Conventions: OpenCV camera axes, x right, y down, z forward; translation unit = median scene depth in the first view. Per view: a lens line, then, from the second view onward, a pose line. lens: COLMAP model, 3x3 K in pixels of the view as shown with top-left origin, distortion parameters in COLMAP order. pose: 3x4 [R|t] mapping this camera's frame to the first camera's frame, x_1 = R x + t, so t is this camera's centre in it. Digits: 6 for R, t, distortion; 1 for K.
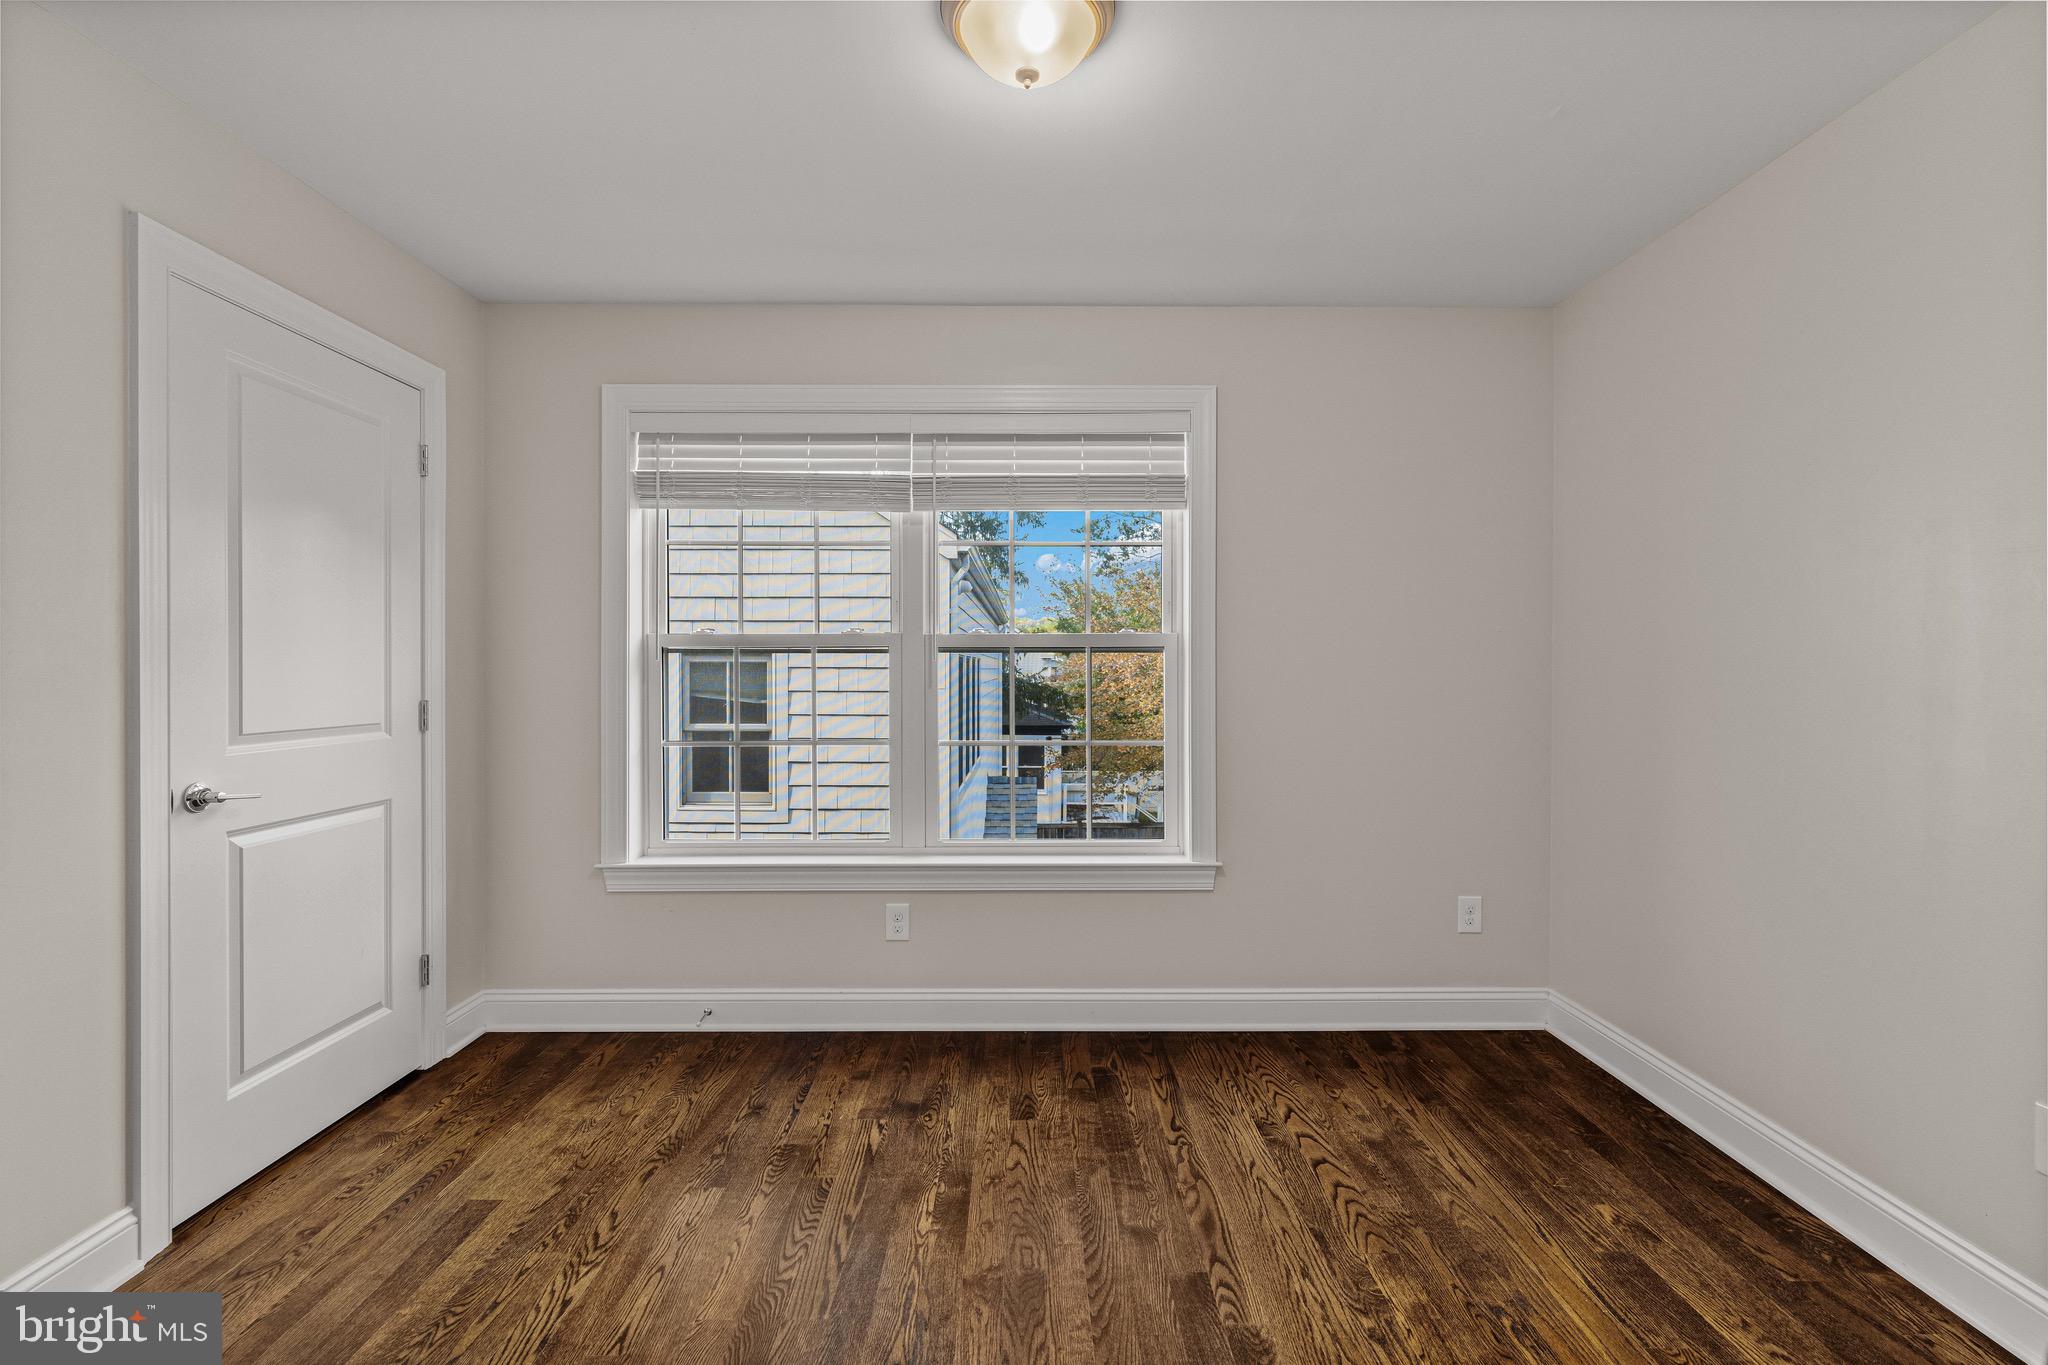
lens RADIAL K [[1023.2, 0, 930.3], [0, 1023.2, 685.0], [0, 0, 1]] dist [0.003886, 0.001463]
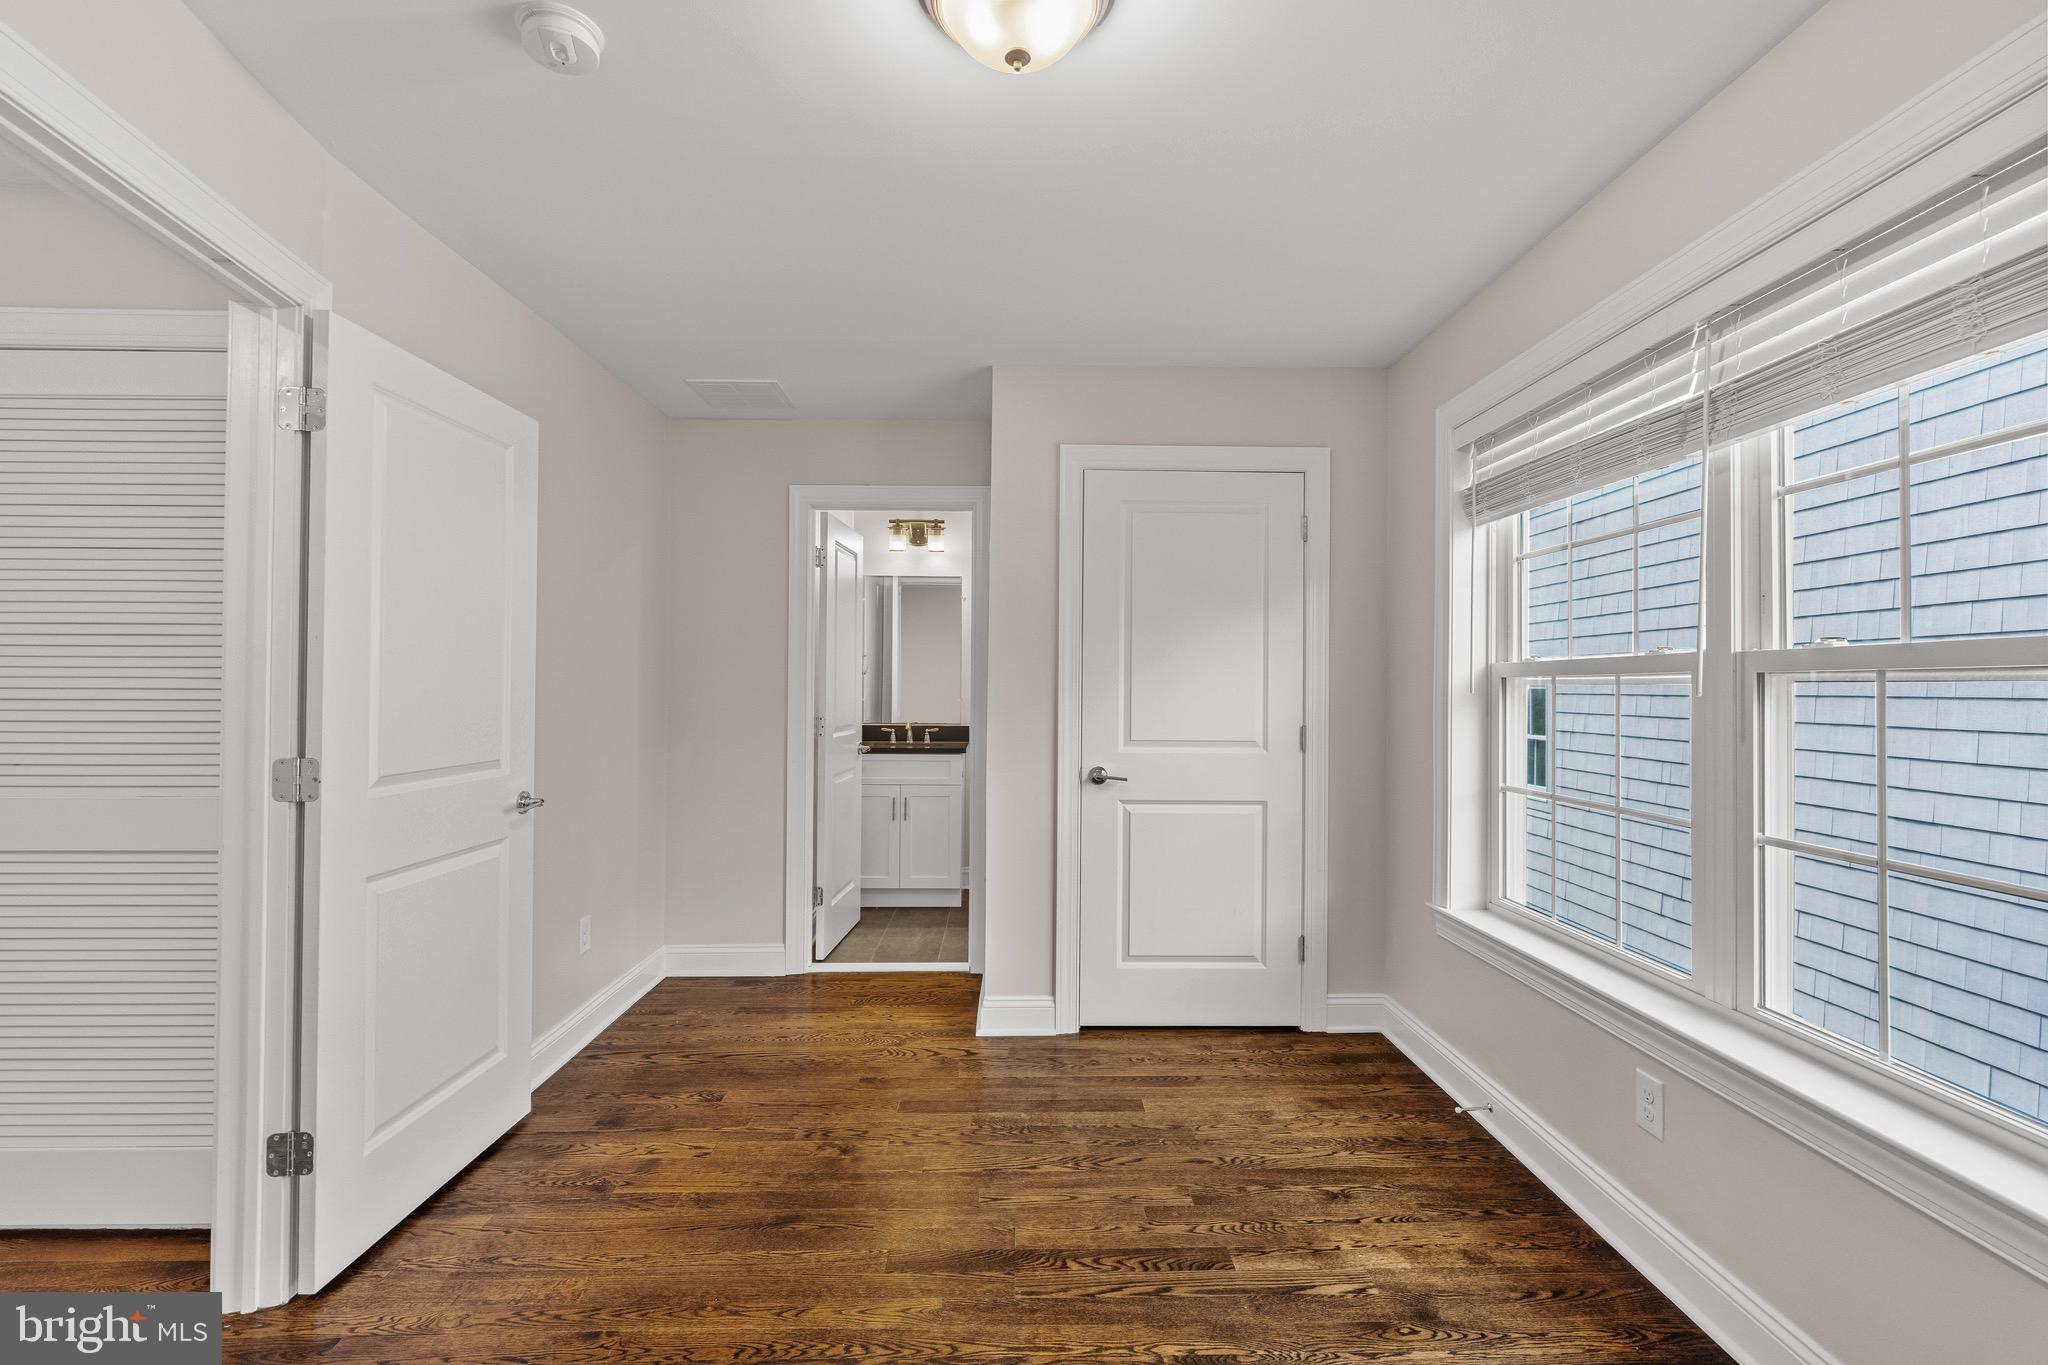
lens RADIAL K [[915.4, 0, 1029.0], [0, 915.4, 676.6], [0, 0, 1]] dist [-0.008286, 0.004262]
pose [[0.011981, -0.013585, -0.999836, 0.620967], [-0.018833, 0.999727, -0.013809, -0.022882], [0.999751, 0.018995, 0.011721, 0.694746]]
